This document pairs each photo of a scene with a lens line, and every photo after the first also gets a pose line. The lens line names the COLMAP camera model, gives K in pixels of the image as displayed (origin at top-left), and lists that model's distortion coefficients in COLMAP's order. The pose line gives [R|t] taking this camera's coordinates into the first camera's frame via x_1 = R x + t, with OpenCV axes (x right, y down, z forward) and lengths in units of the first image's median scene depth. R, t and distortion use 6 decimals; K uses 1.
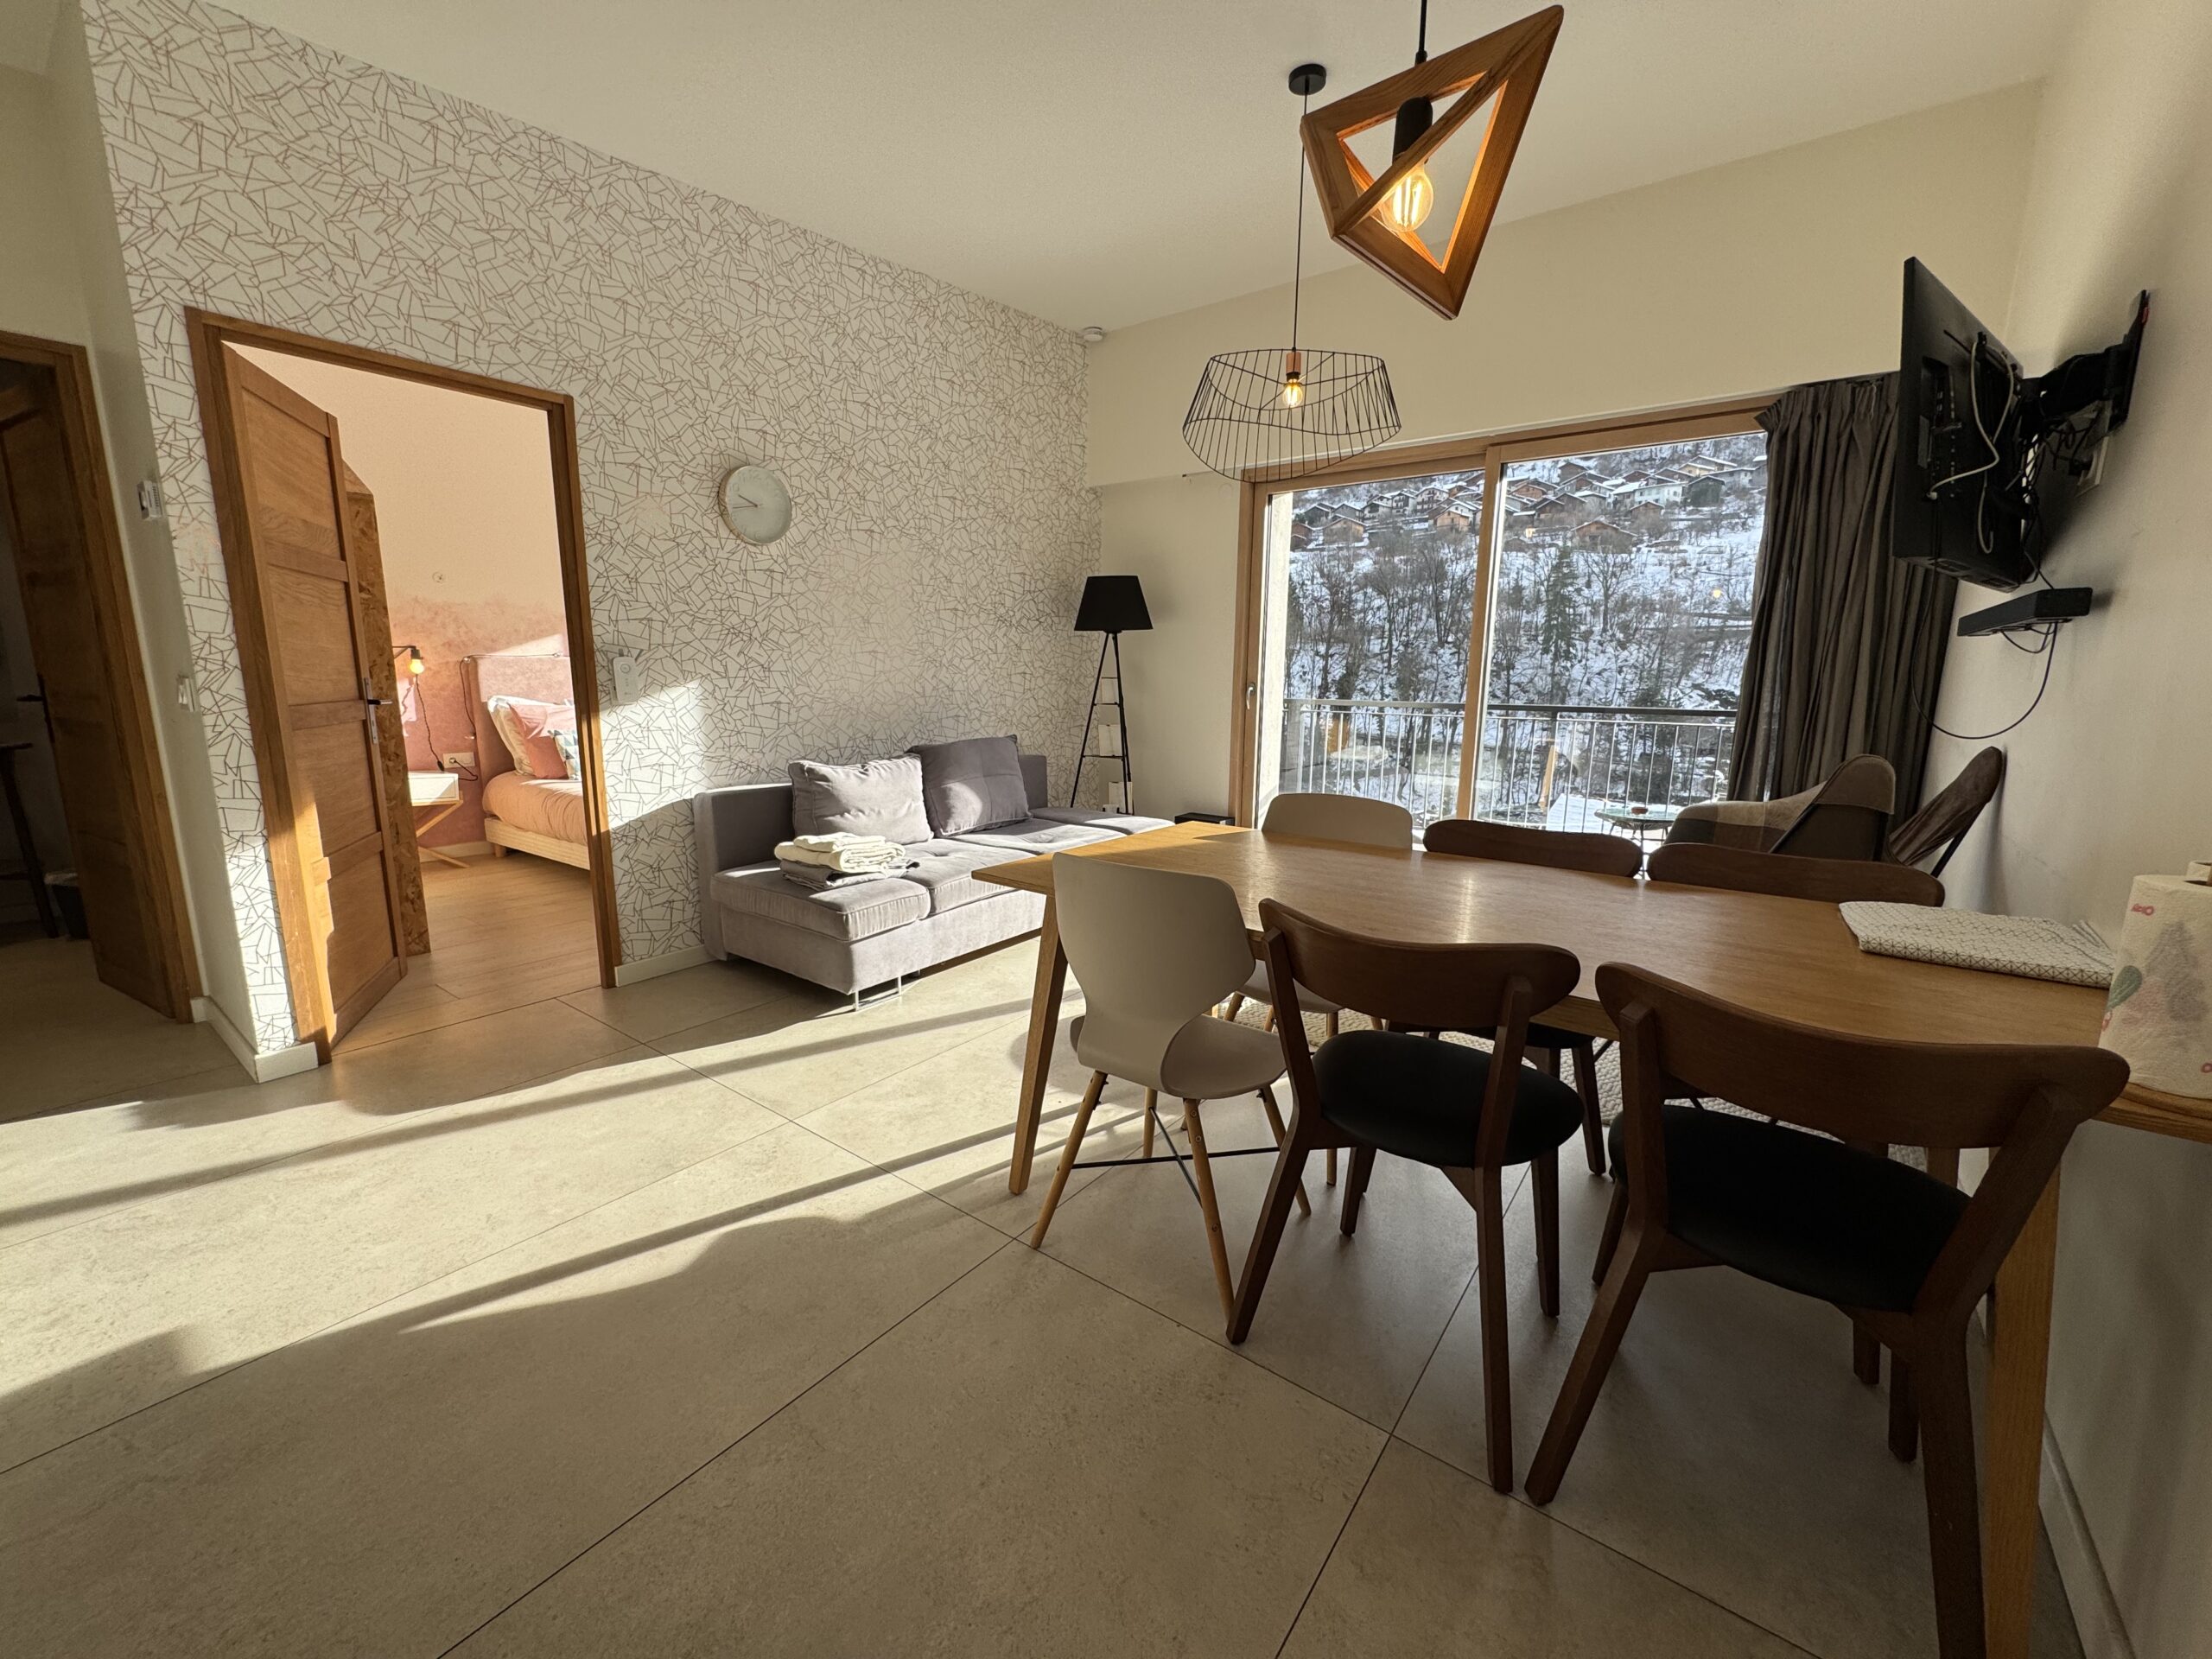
lens RADIAL K [[882.0, 0, 1107.7], [0, 882.0, 830.6], [0, 0, 1]] dist [-0.003728, 0.000364]
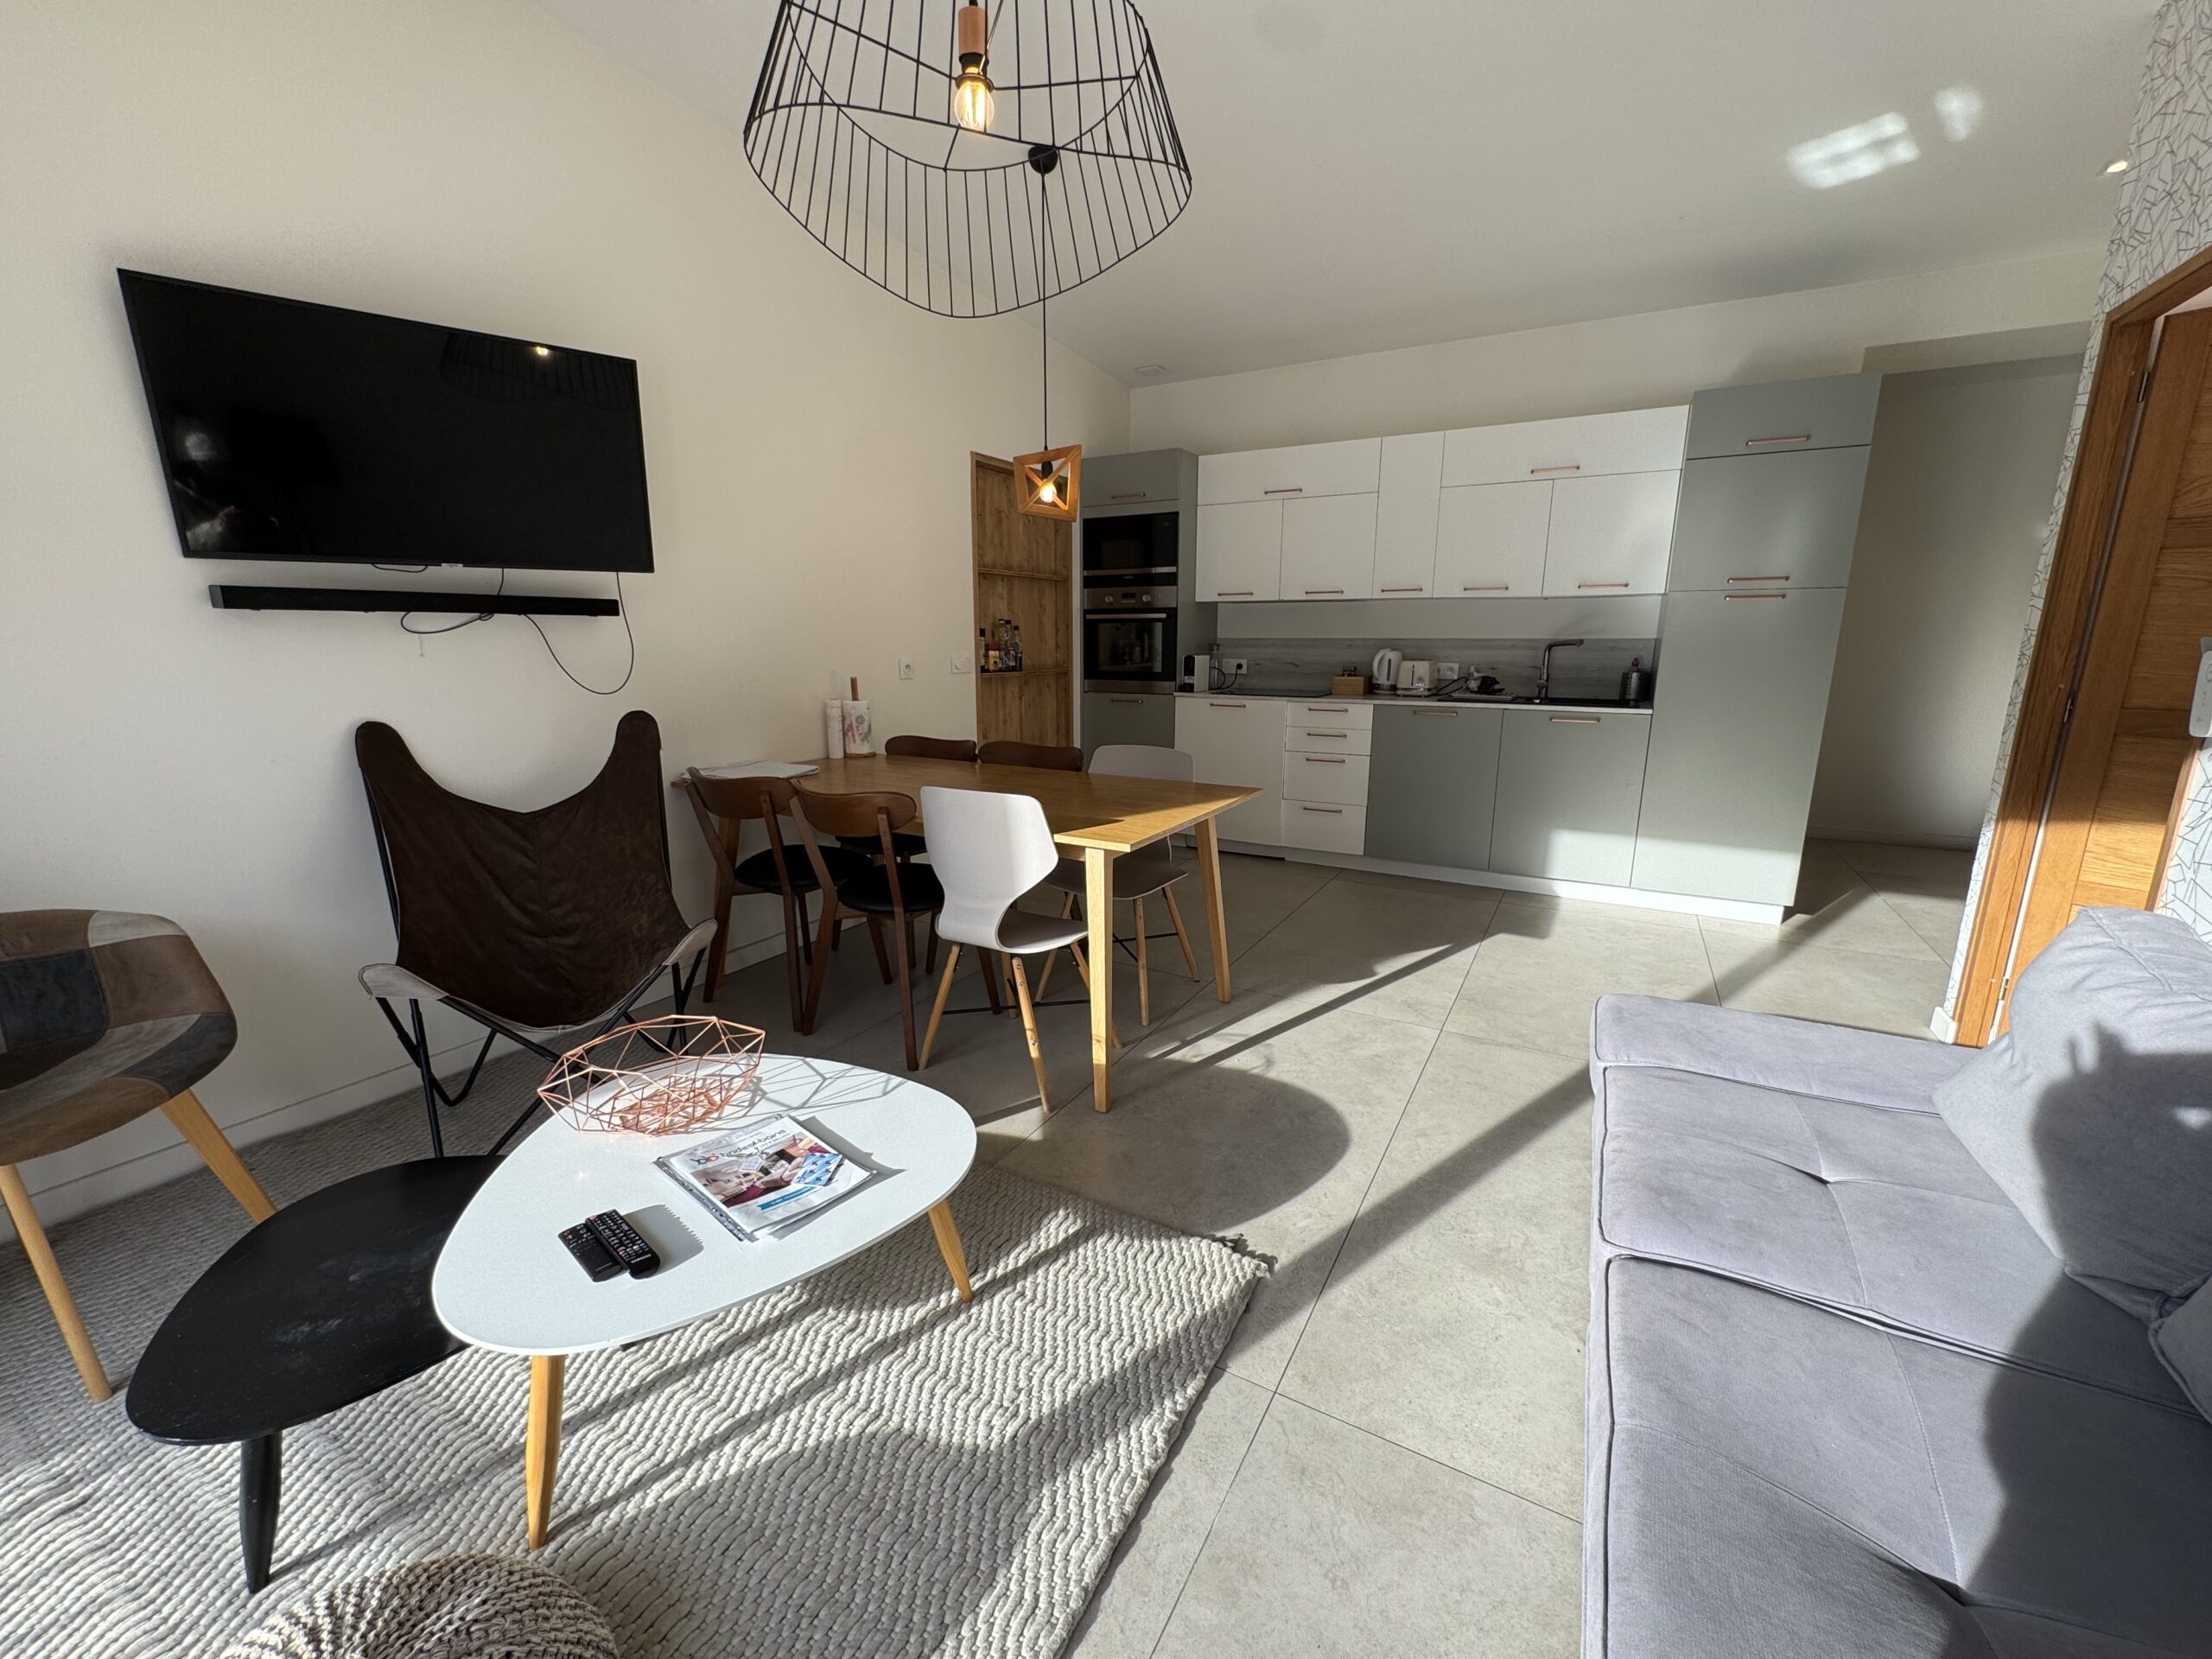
lens RADIAL K [[882.0, 0, 1105.6], [0, 882.0, 830.4], [0, 0, 1]] dist [-0.003728, 0.000364]
pose [[-0.992162, 0.017616, -0.123713, 0.170764], [-0.031219, 0.923676, 0.381901, -0.259648], [0.120998, 0.382770, -0.915886, 1.351419]]
